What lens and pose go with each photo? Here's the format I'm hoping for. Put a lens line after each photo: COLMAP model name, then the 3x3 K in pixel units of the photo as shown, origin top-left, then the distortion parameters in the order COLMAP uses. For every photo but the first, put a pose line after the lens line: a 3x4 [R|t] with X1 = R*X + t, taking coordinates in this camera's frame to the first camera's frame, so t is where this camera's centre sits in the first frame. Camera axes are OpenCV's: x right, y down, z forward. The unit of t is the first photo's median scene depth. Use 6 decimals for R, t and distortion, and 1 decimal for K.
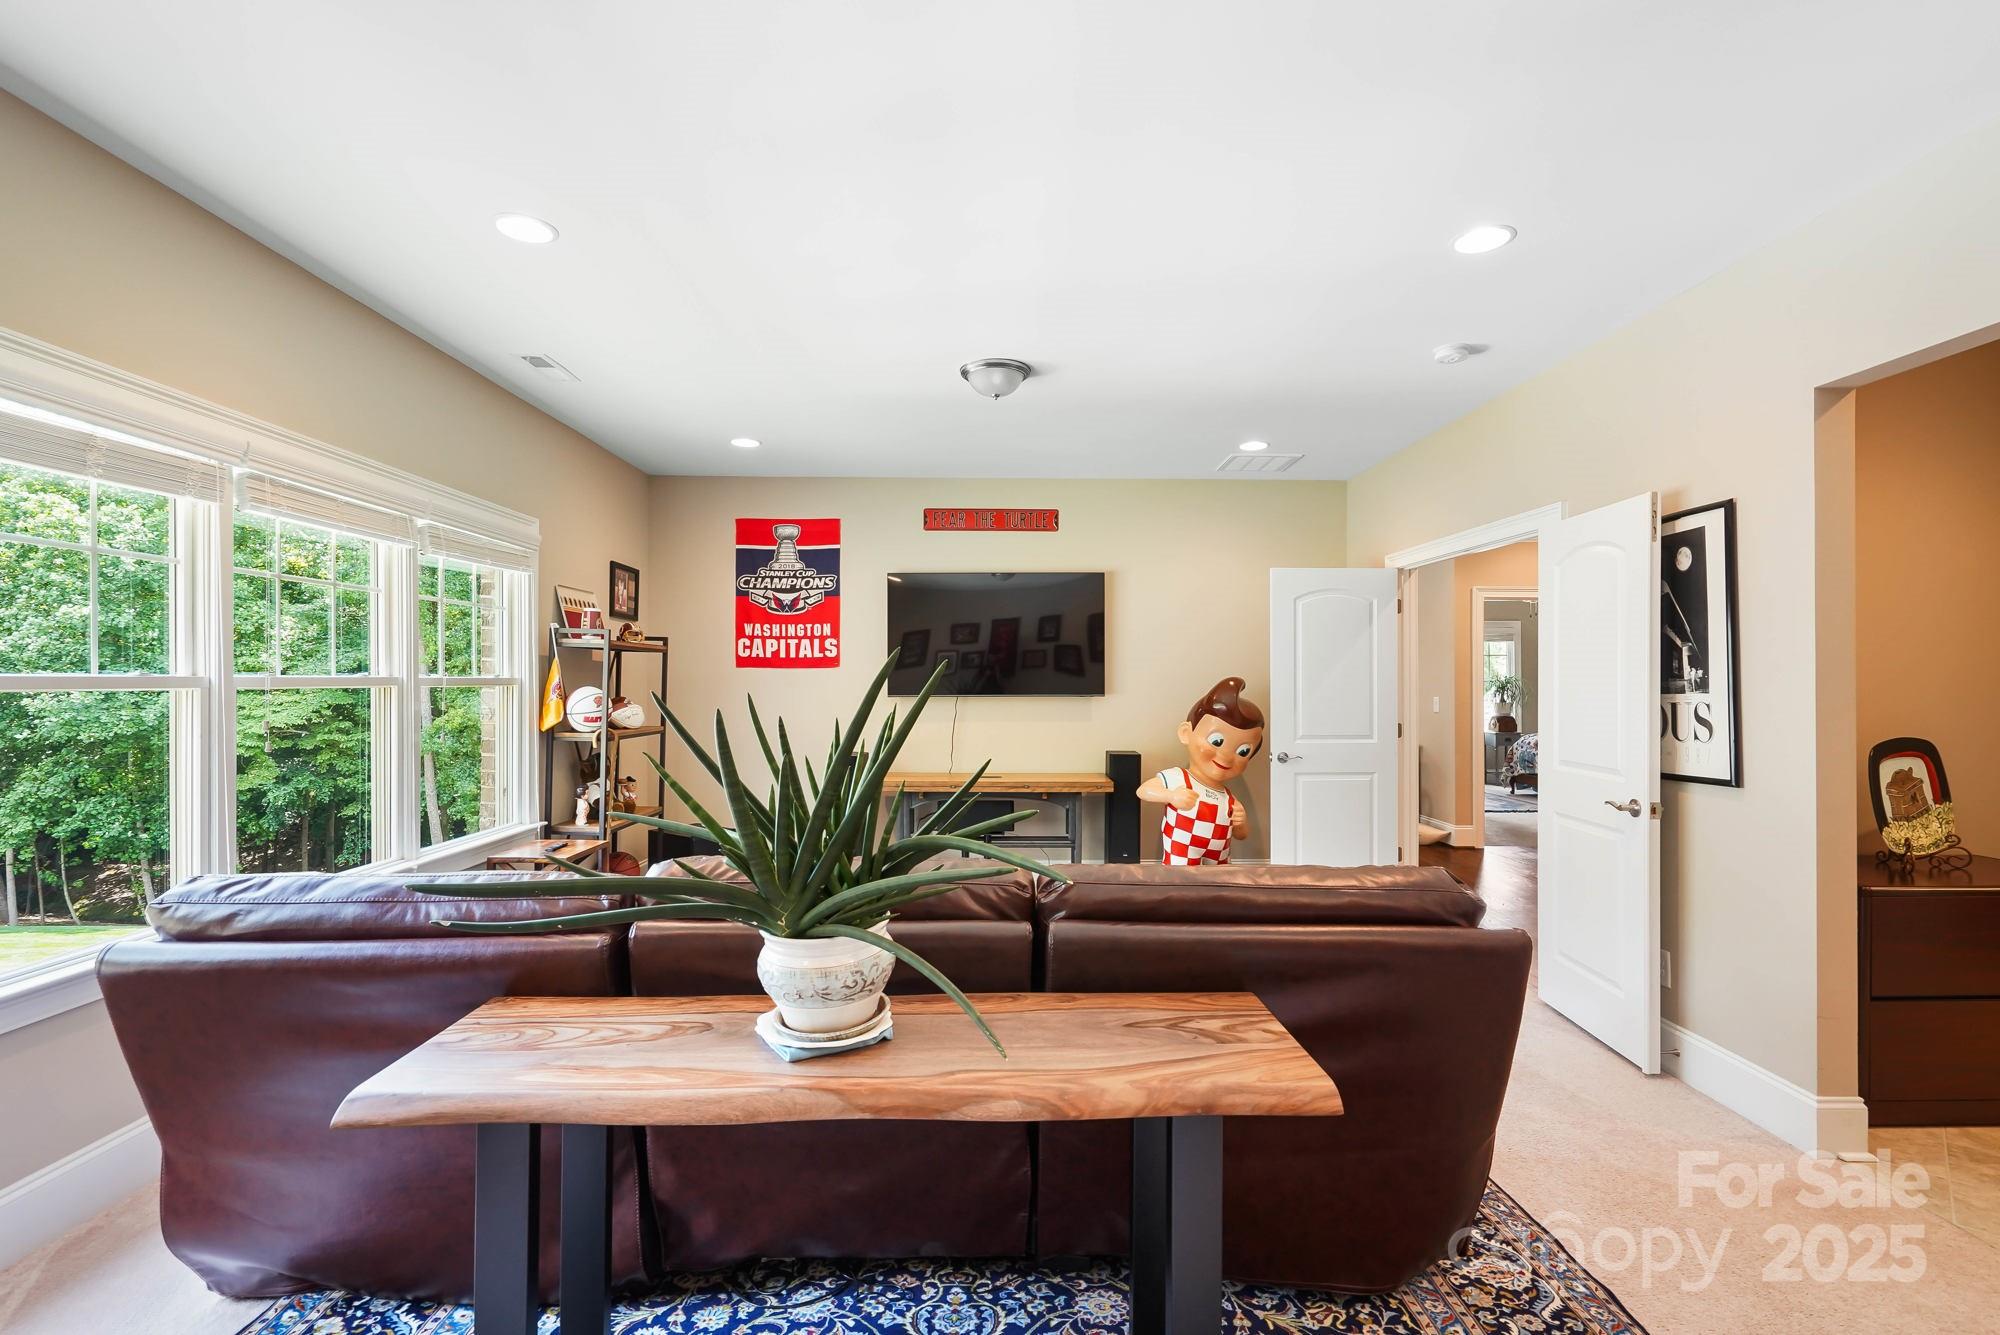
lens RADIAL K [[920.2, 0, 989.5], [0, 920.2, 678.8], [0, 0, 1]] dist [0.000310, 0.000278]
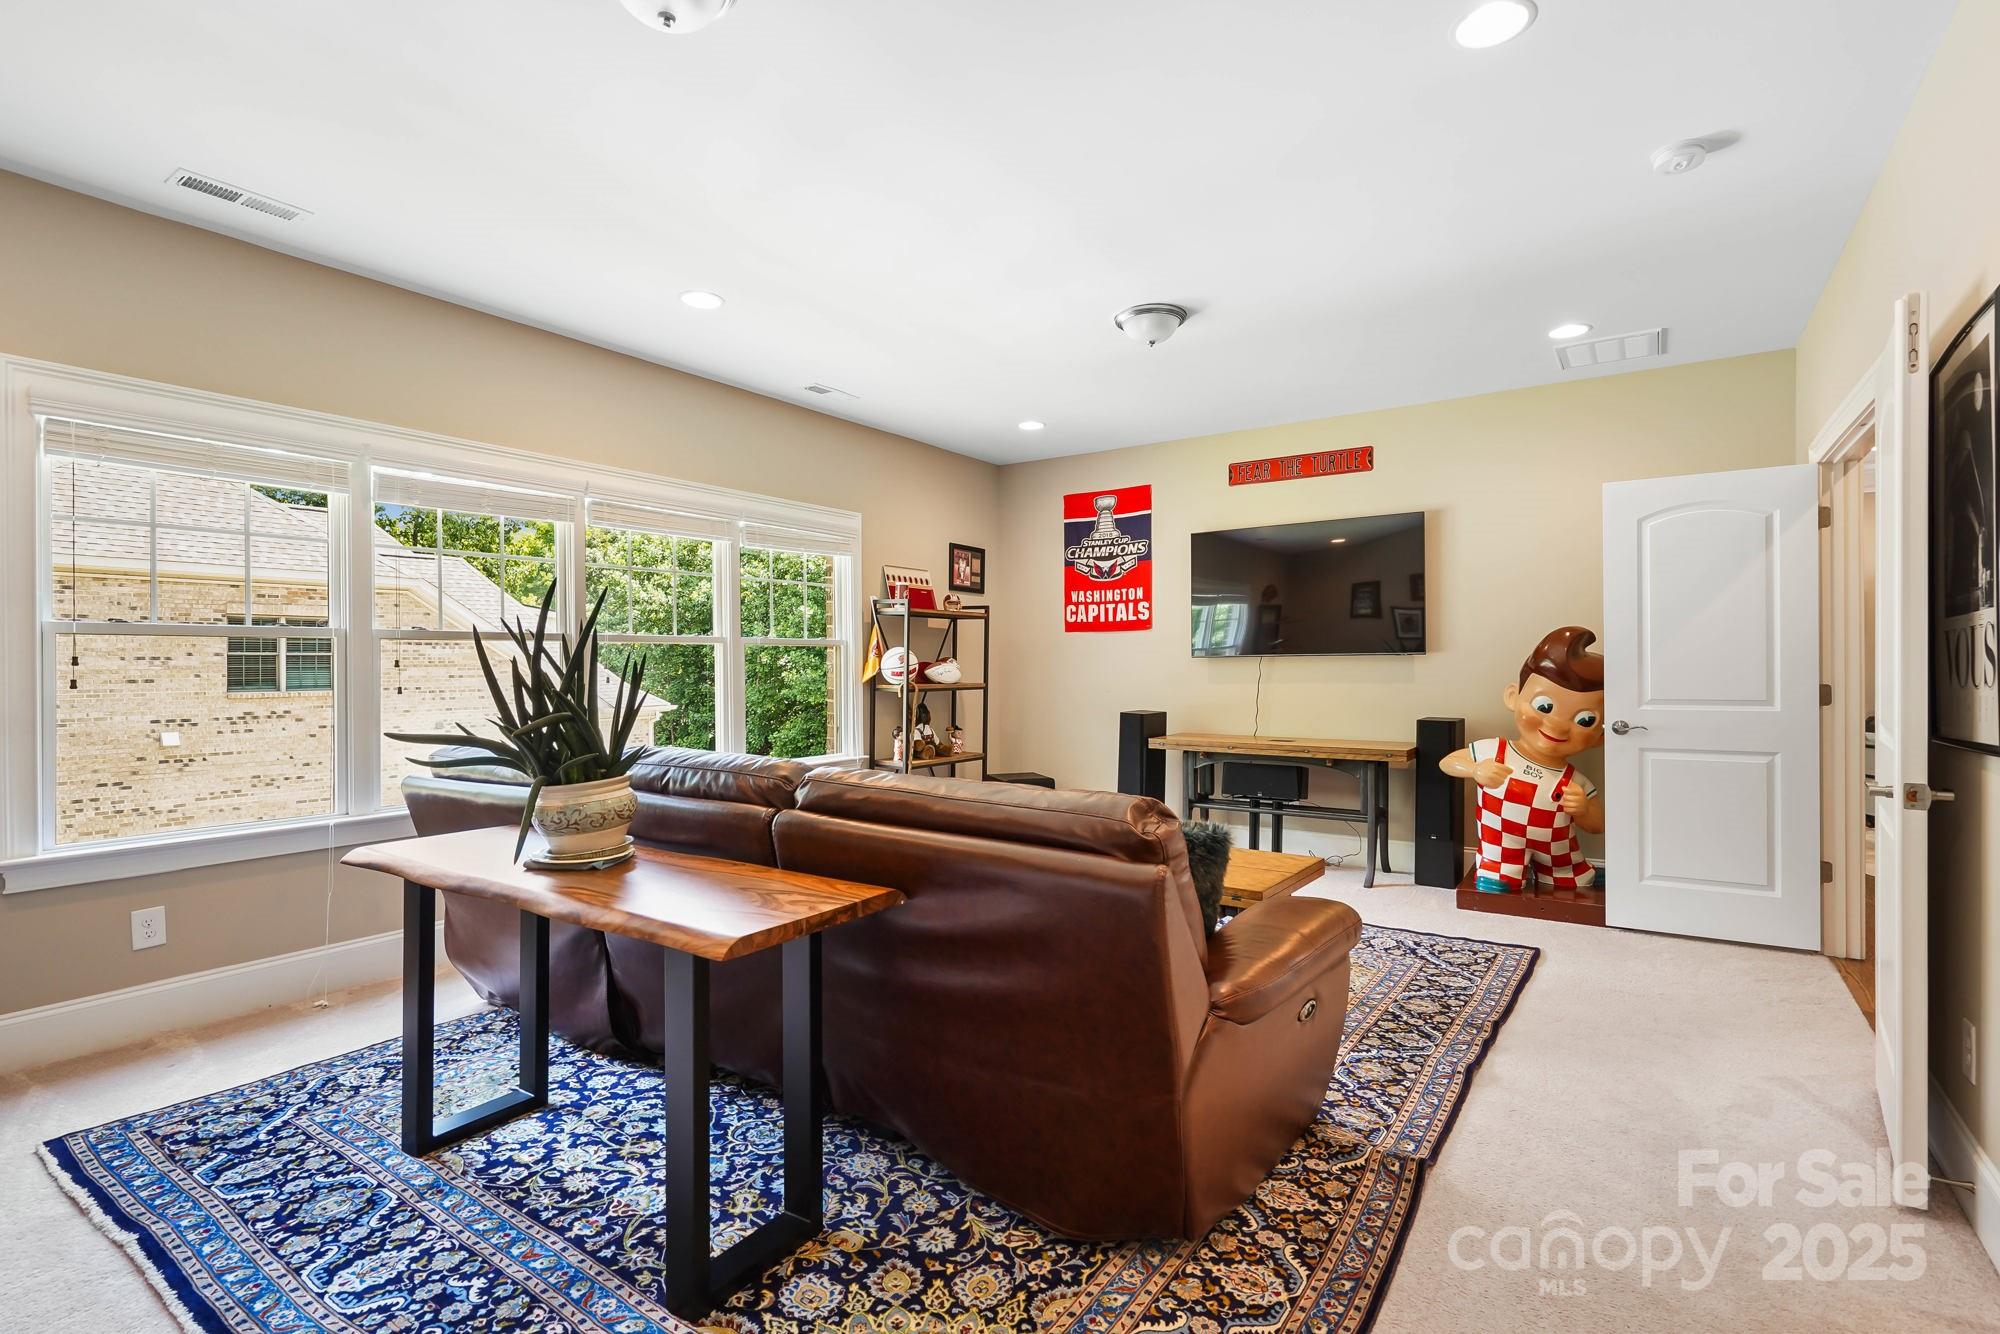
lens RADIAL K [[920.2, 0, 989.8], [0, 920.2, 663.3], [0, 0, 1]] dist [0.000310, 0.000278]
pose [[0.817826, -0.005467, -0.575439, 0.311214], [0.007616, 0.999970, 0.001324, 0.025224], [0.575415, -0.005465, 0.817843, 0.061545]]
